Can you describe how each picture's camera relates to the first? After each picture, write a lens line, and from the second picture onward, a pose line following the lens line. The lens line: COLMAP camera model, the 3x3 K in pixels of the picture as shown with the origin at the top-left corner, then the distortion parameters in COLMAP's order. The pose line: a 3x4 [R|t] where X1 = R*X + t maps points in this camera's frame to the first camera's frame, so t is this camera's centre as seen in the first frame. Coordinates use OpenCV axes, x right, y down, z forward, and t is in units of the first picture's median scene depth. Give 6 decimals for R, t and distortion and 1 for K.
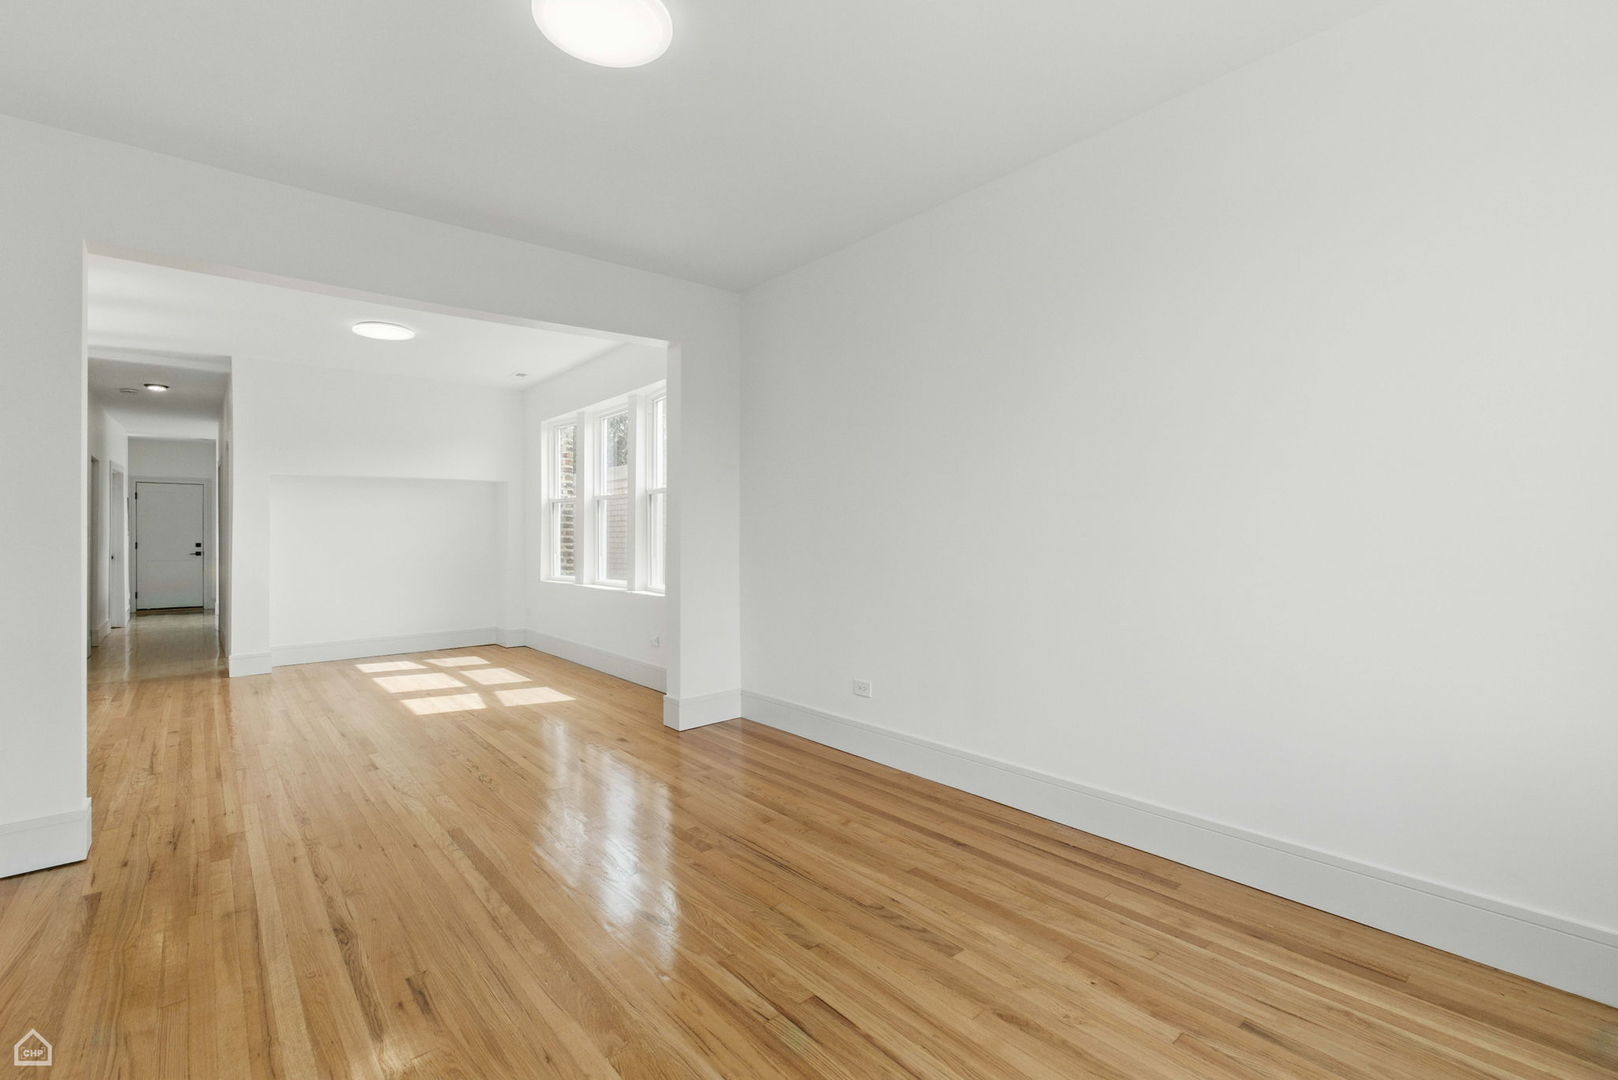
lens RADIAL K [[706.7, 0, 809.0], [0, 706.7, 540.0], [0, 0, 1]] dist [-0.002089, -0.000060]
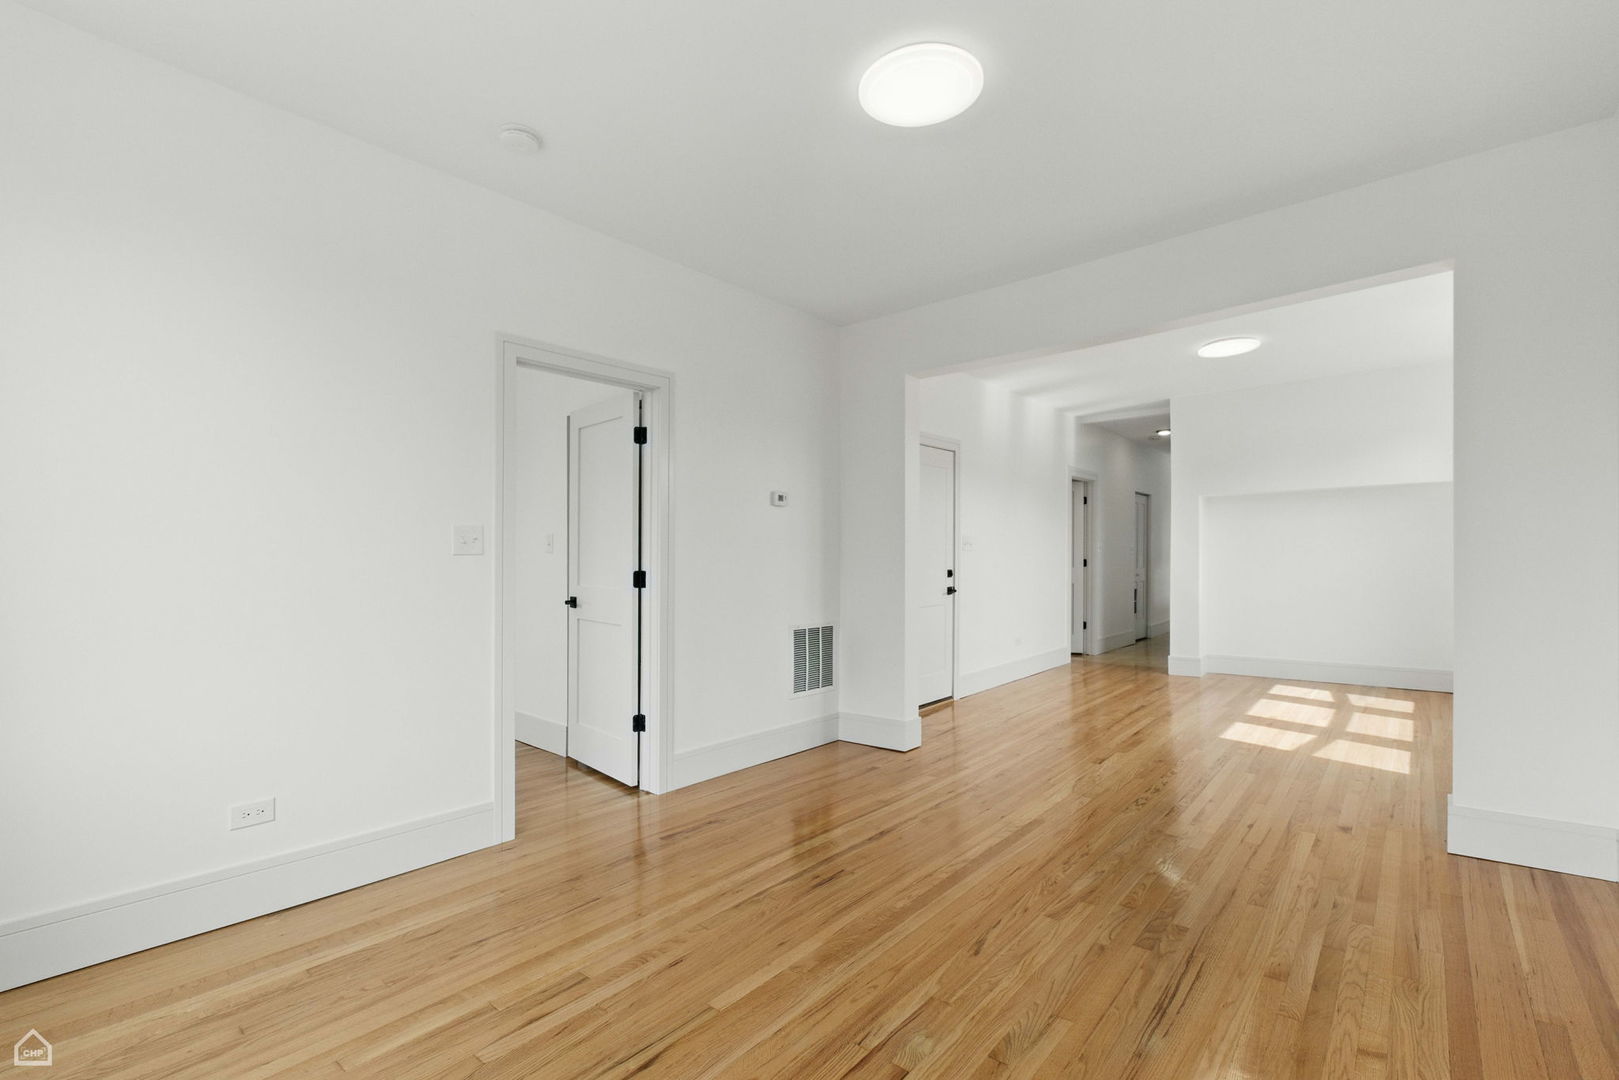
lens RADIAL K [[734.0, 0, 809.5], [0, 734.0, 540.0], [0, 0, 1]] dist [-0.003758, -0.000479]
pose [[0.161168, -0.020162, -0.986721, 0.572683], [-0.001190, 0.999787, -0.020623, -0.002259], [0.986926, 0.004498, 0.161109, 0.457517]]
